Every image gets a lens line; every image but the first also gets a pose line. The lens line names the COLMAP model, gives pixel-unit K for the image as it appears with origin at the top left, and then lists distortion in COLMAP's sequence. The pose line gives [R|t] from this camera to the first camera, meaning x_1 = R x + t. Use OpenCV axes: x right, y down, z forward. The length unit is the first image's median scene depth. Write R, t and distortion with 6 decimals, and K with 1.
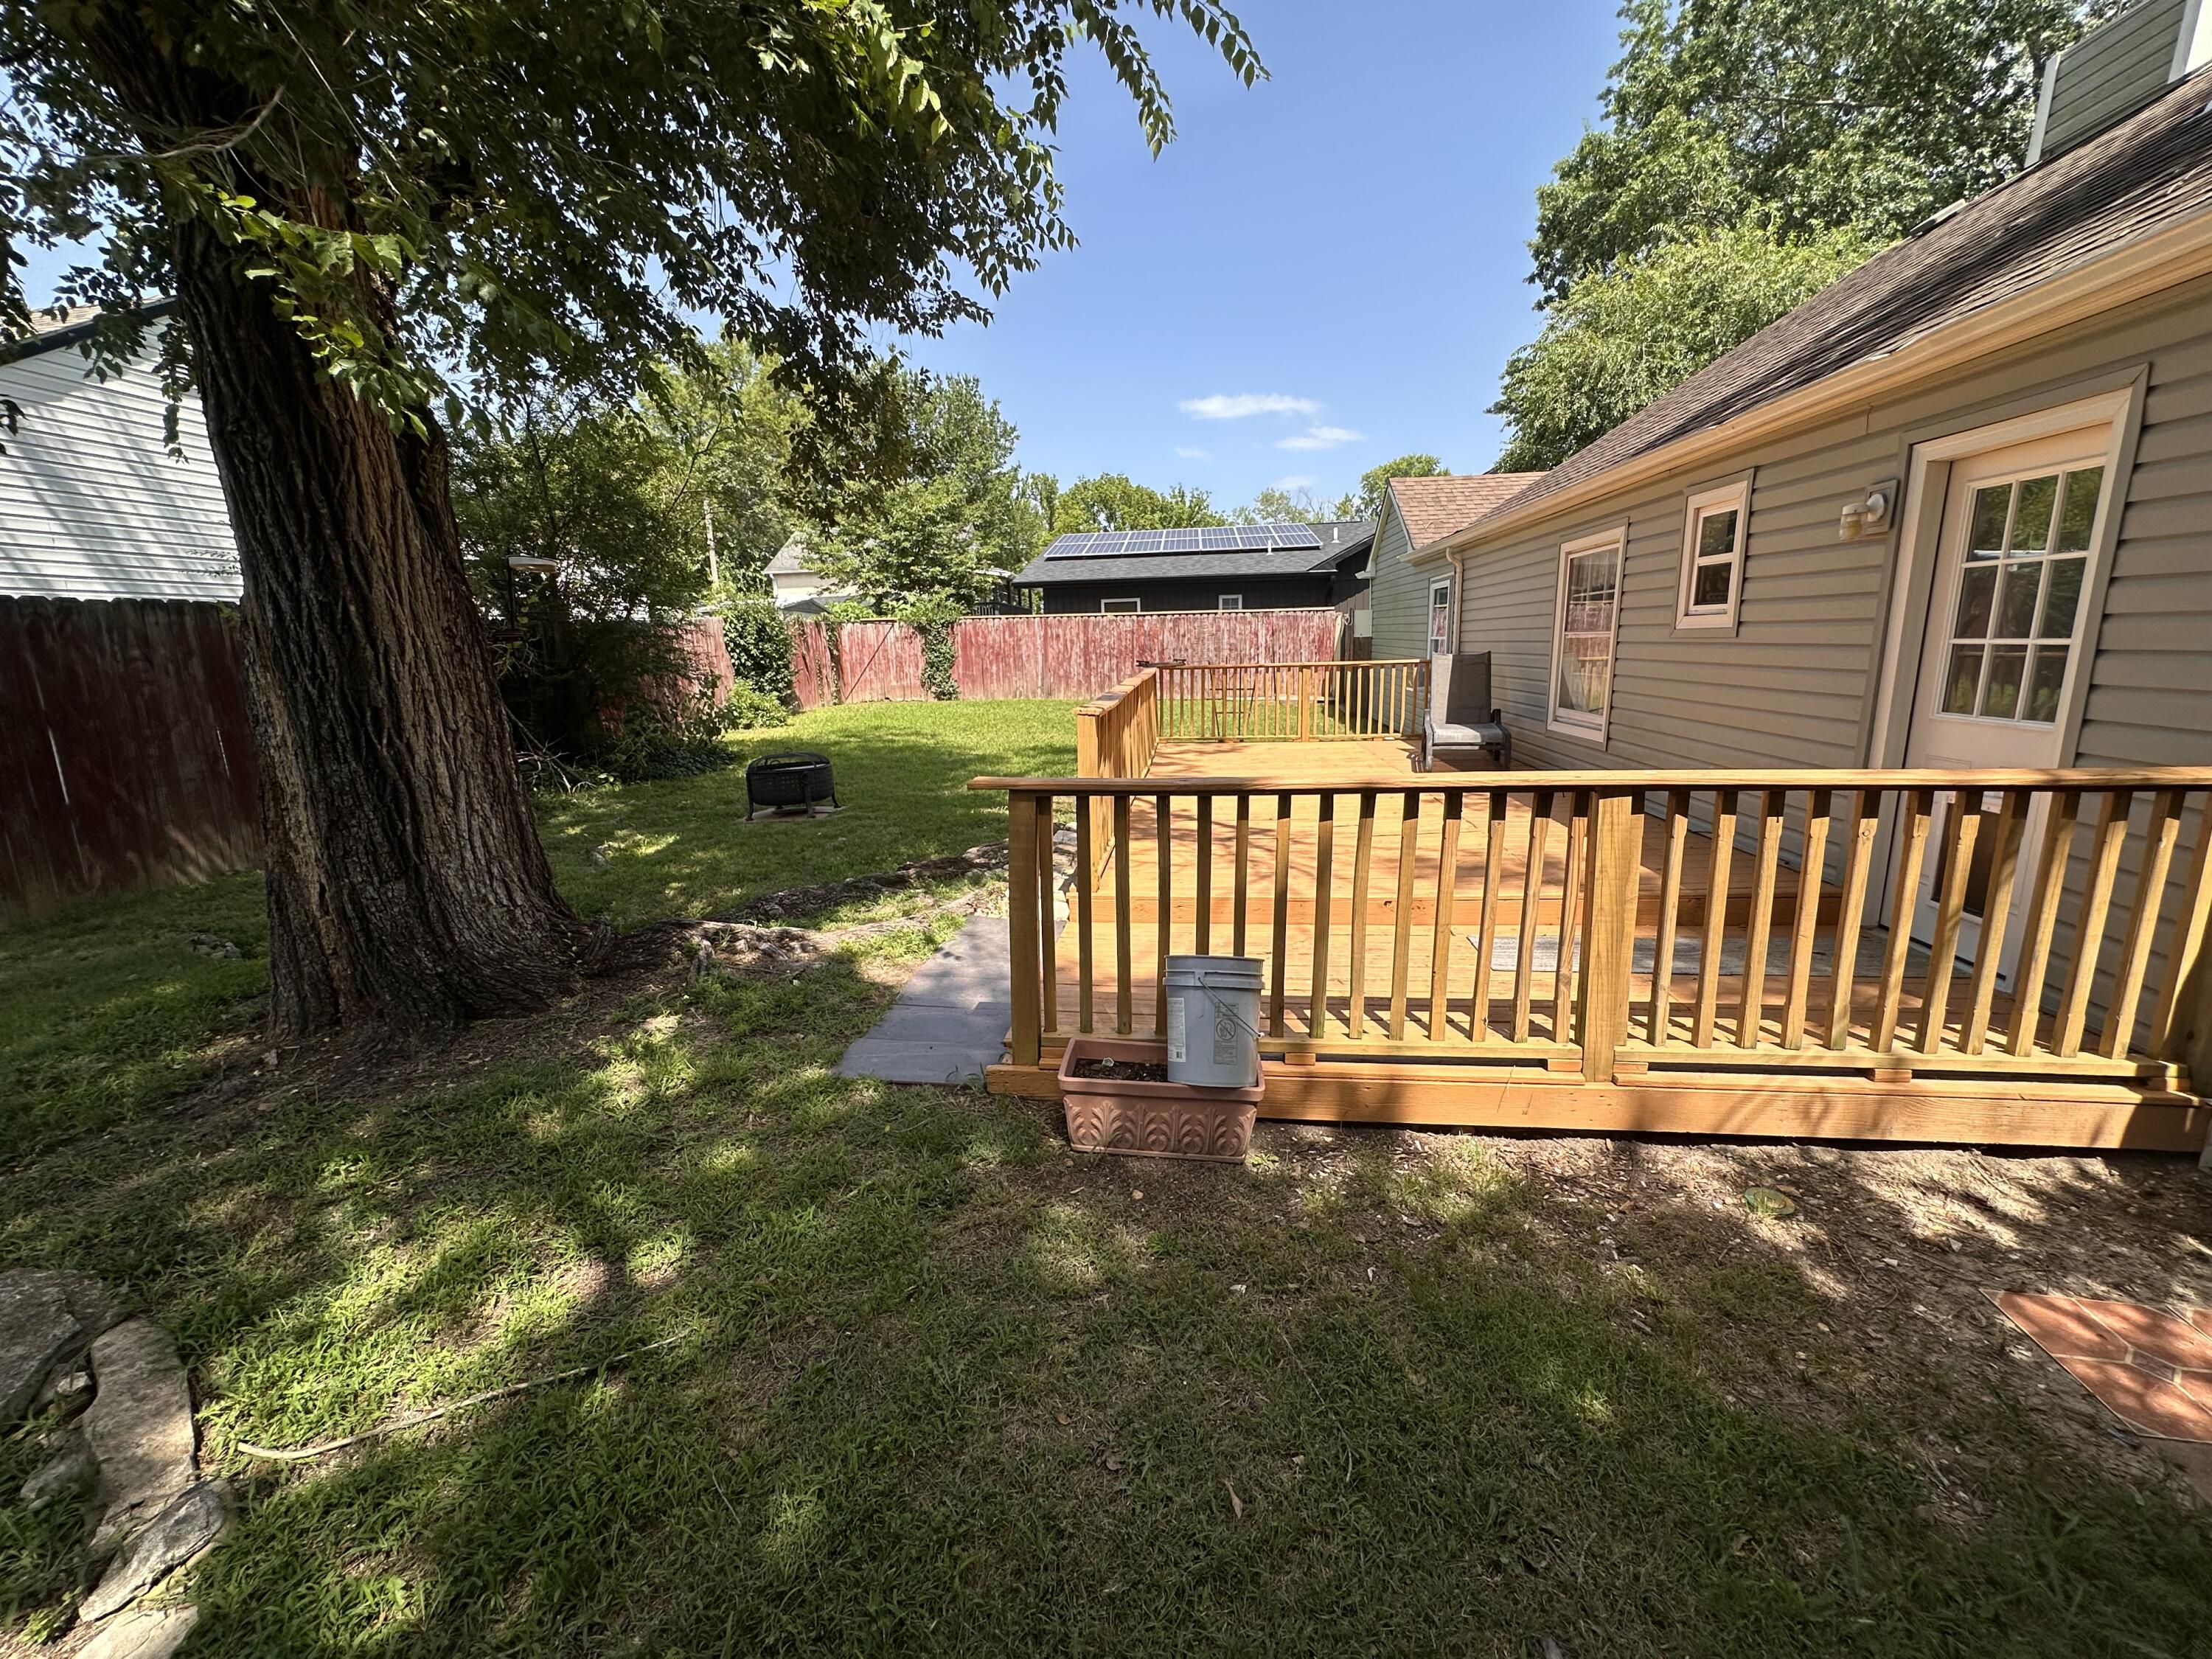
lens RADIAL K [[881.4, 0, 1103.1], [0, 881.4, 822.9], [0, 0, 1]] dist [-0.001975, 0.000628]
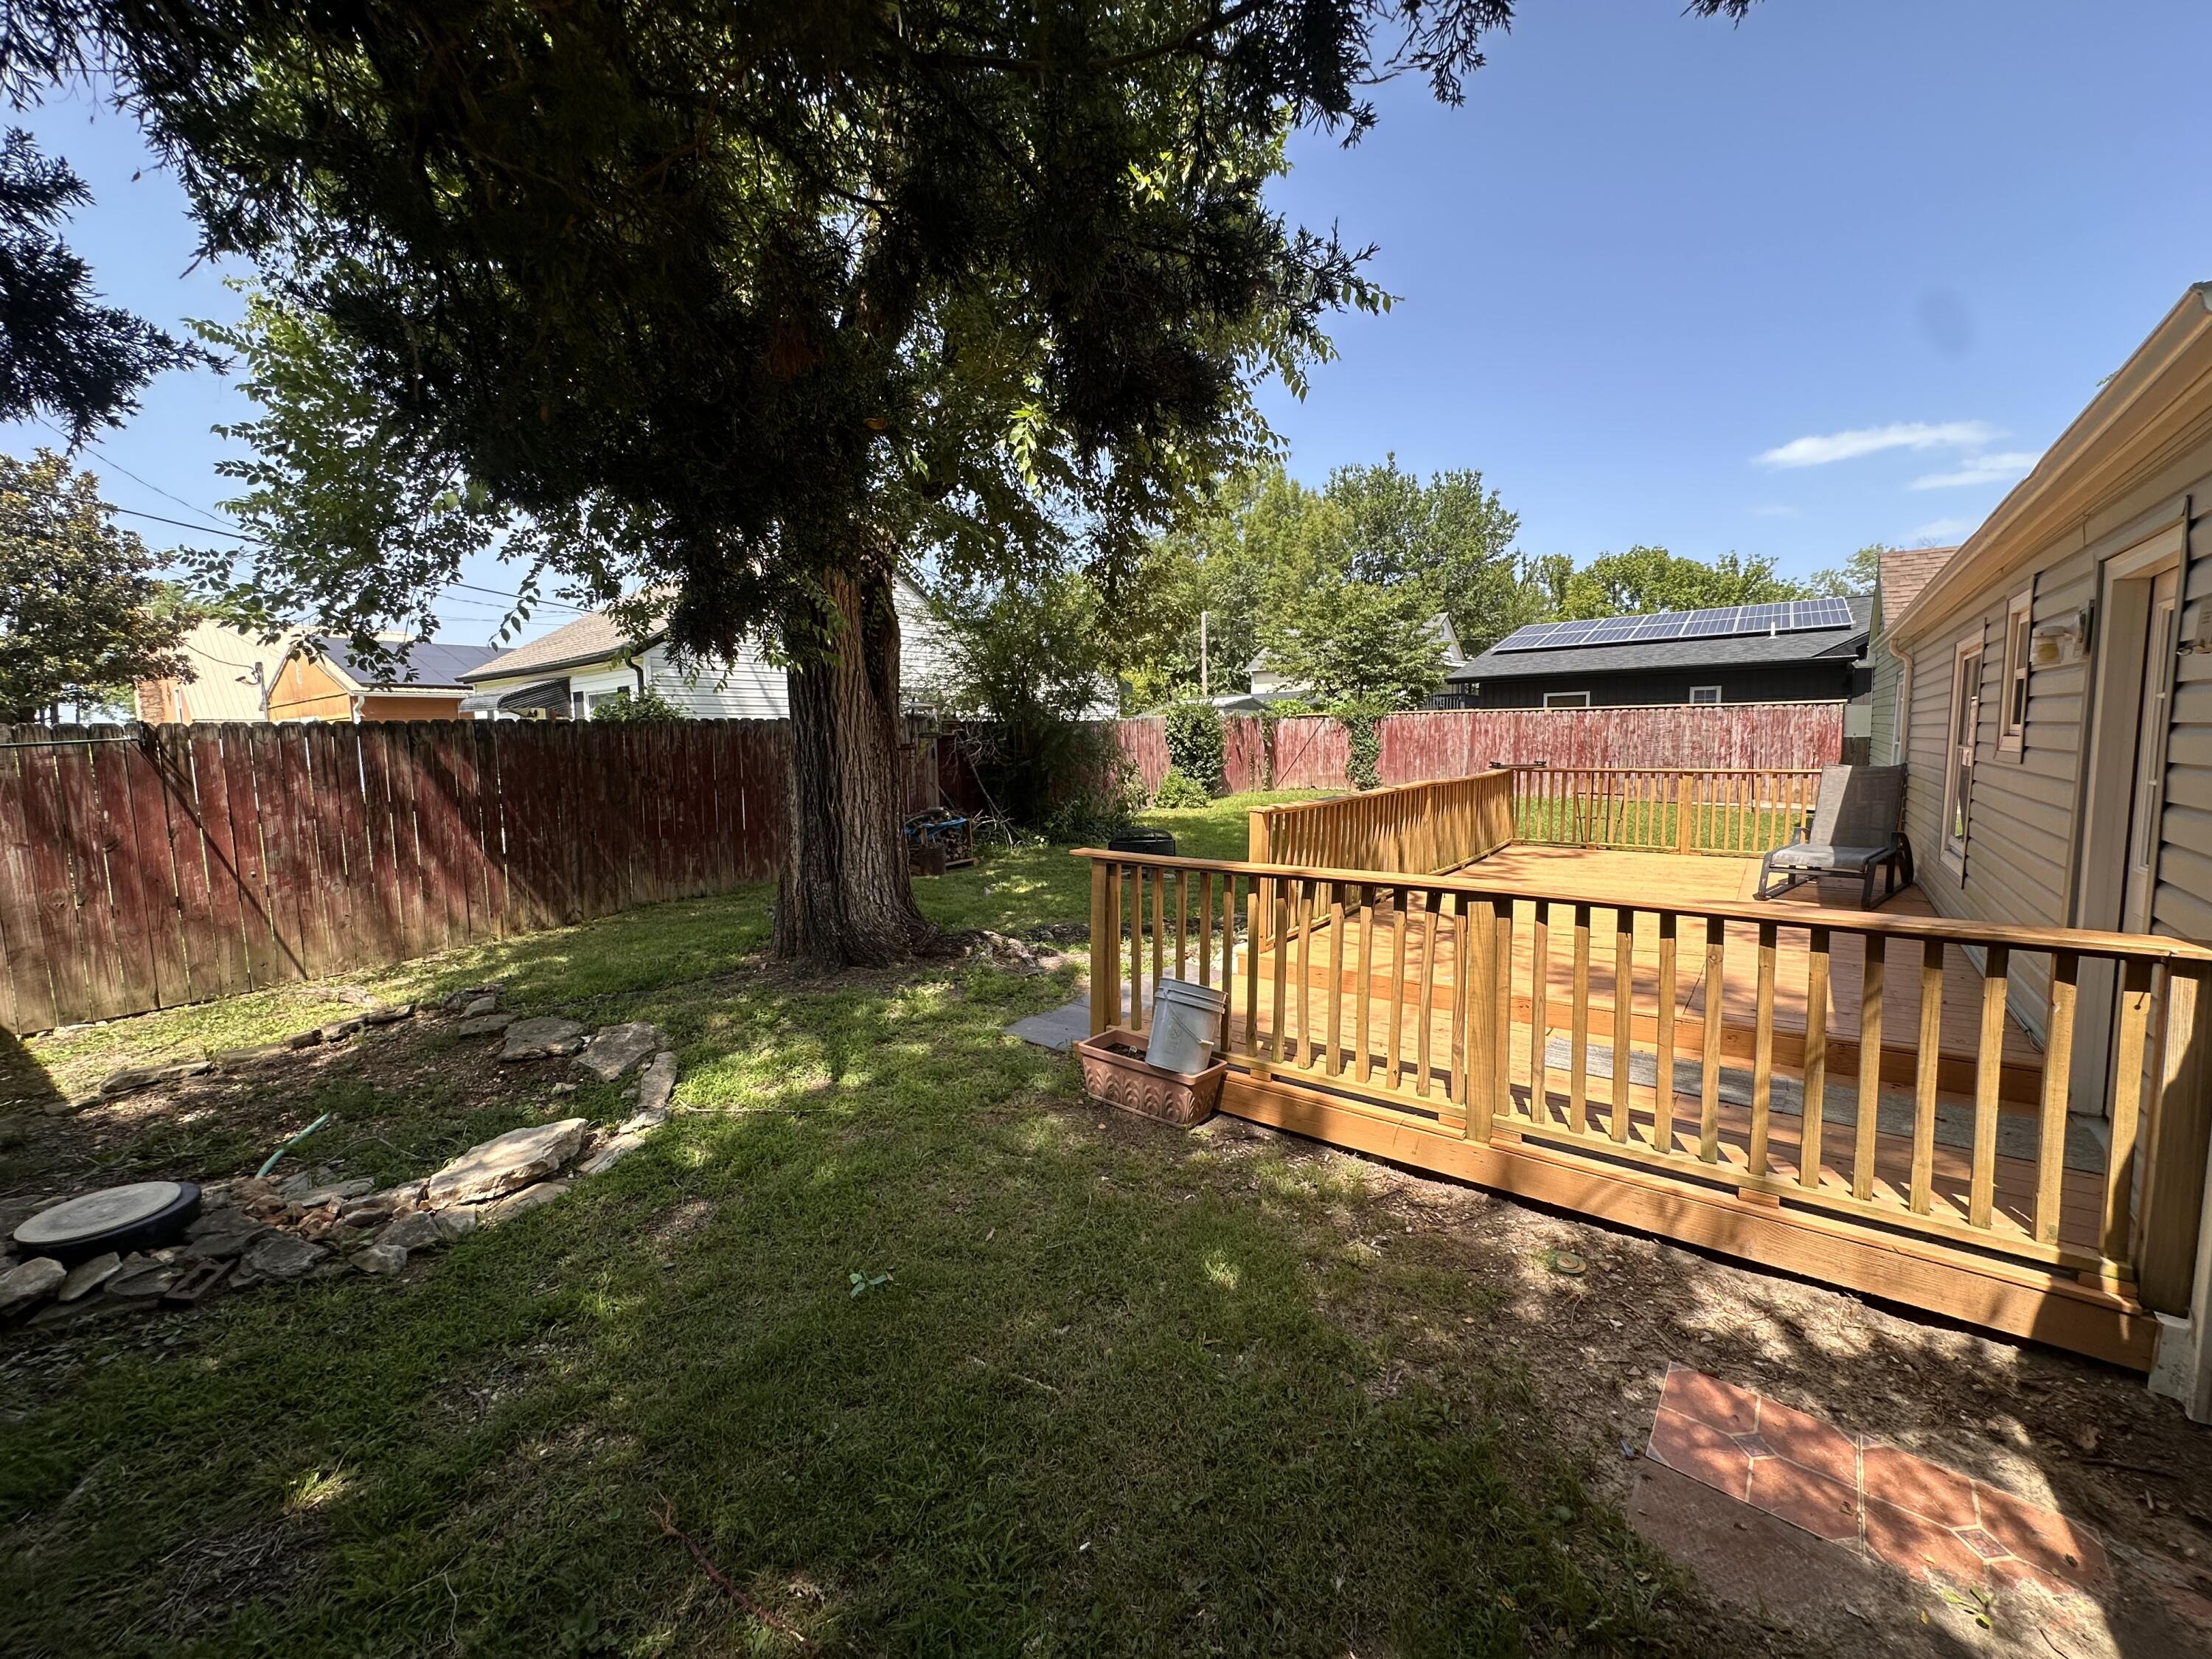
lens RADIAL K [[881.4, 0, 1106.0], [0, 881.4, 823.7], [0, 0, 1]] dist [-0.001975, 0.000628]
pose [[0.854201, 0.062157, -0.516214, 0.425036], [-0.110670, 0.991813, -0.063707, -0.000208], [0.508028, 0.111549, 0.854087, -0.190447]]
